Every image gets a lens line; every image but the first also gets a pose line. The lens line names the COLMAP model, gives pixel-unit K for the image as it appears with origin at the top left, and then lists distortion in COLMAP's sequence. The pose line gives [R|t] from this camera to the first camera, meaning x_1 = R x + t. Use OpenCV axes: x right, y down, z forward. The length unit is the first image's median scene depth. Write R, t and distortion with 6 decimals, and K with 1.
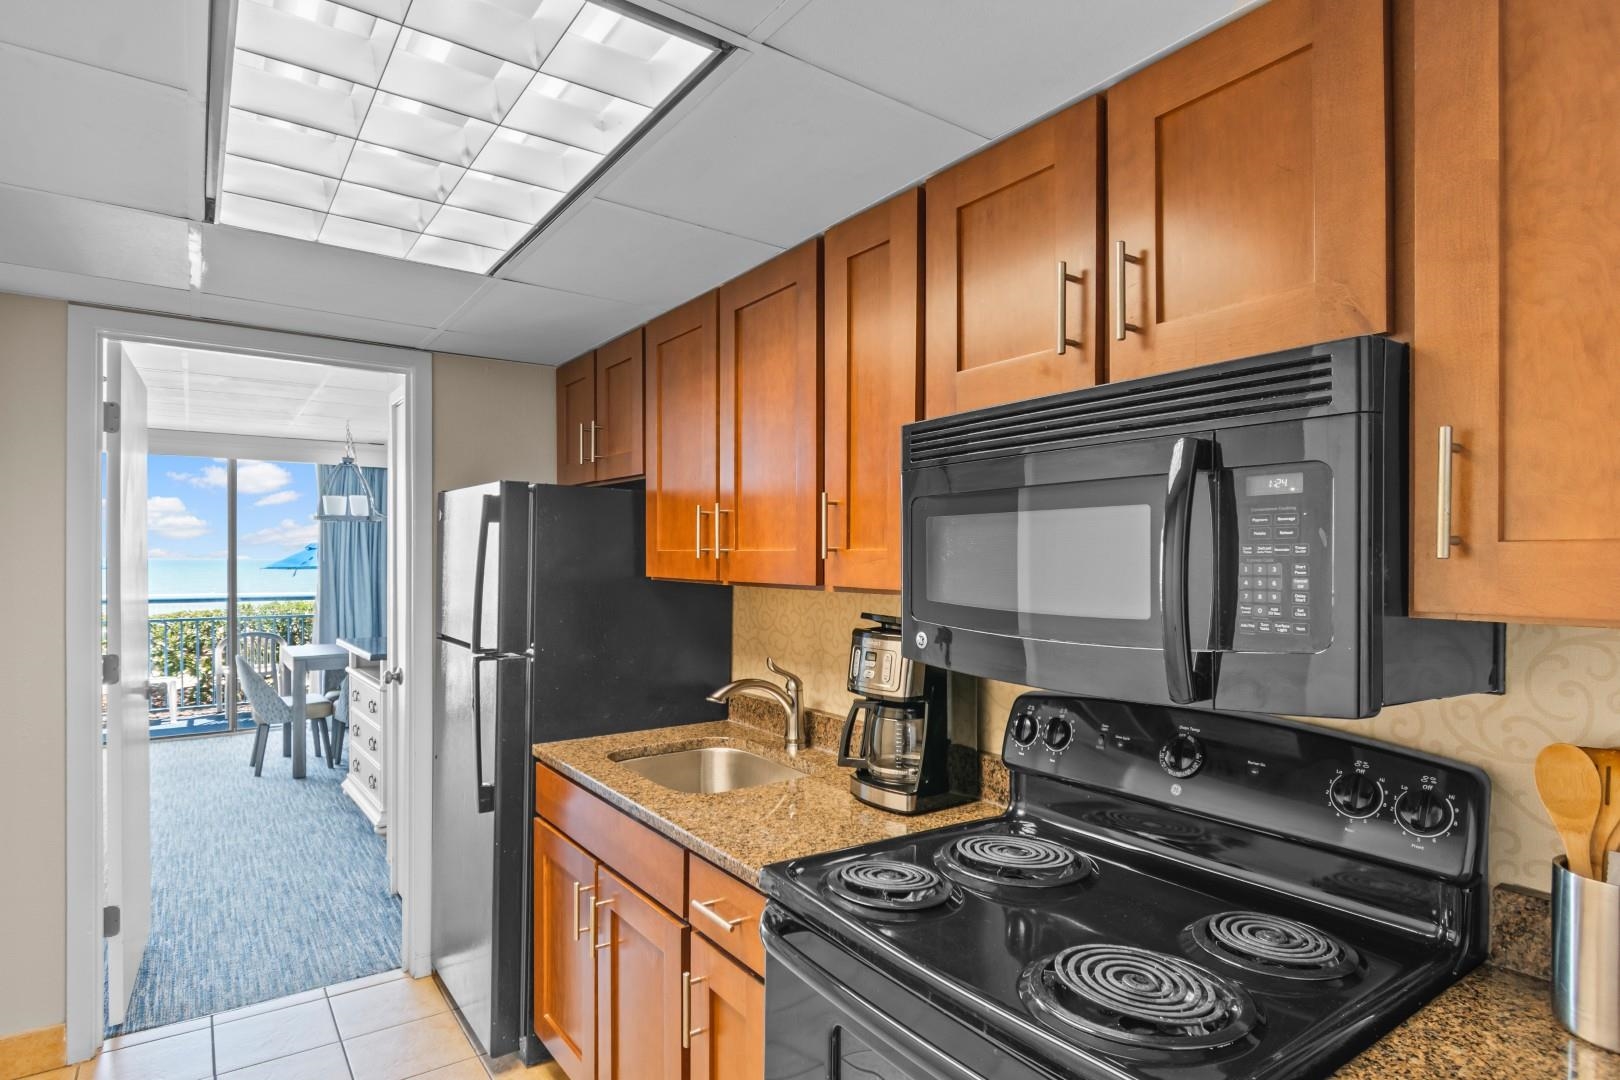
lens RADIAL K [[859.2, 0, 811.6], [0, 859.2, 565.6], [0, 0, 1]] dist [0.015762, -0.014958]
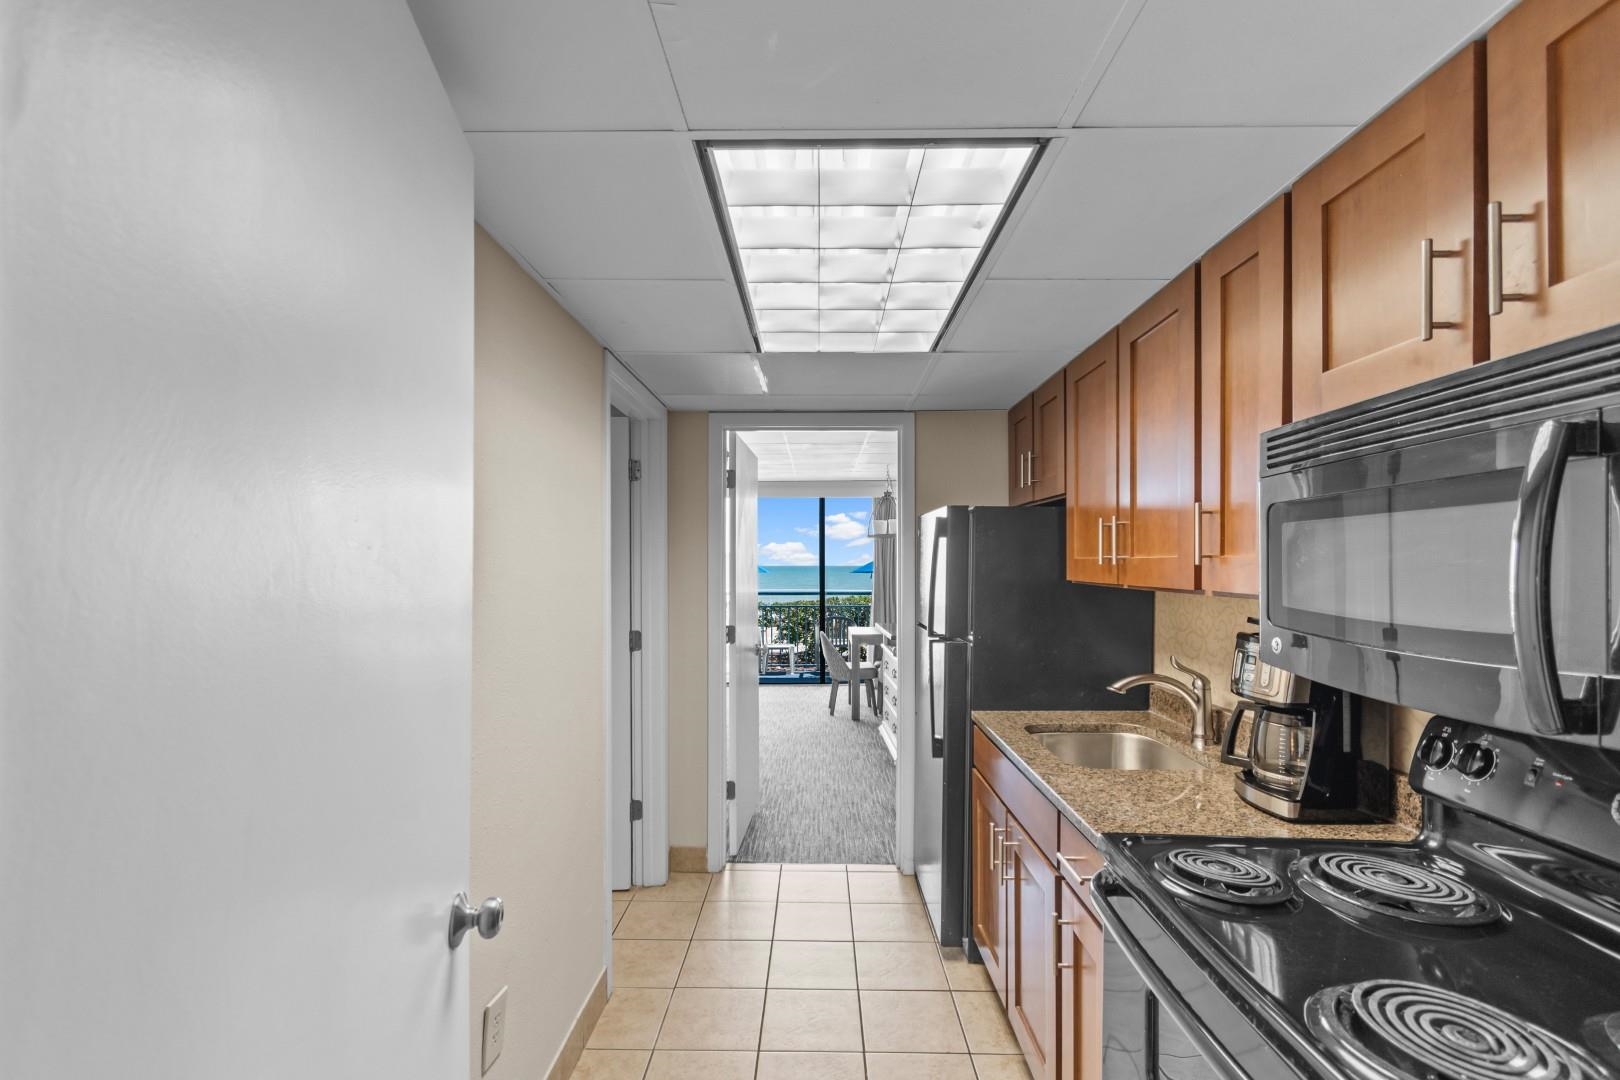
lens RADIAL K [[723.0, 0, 811.3], [0, 723.0, 570.2], [0, 0, 1]] dist [-0.000054, -0.000234]
pose [[0.803619, 0.000543, -0.595144, 0.134732], [-0.001044, 0.999999, -0.000497, -0.000150], [0.595143, 0.001021, 0.803619, -0.002986]]
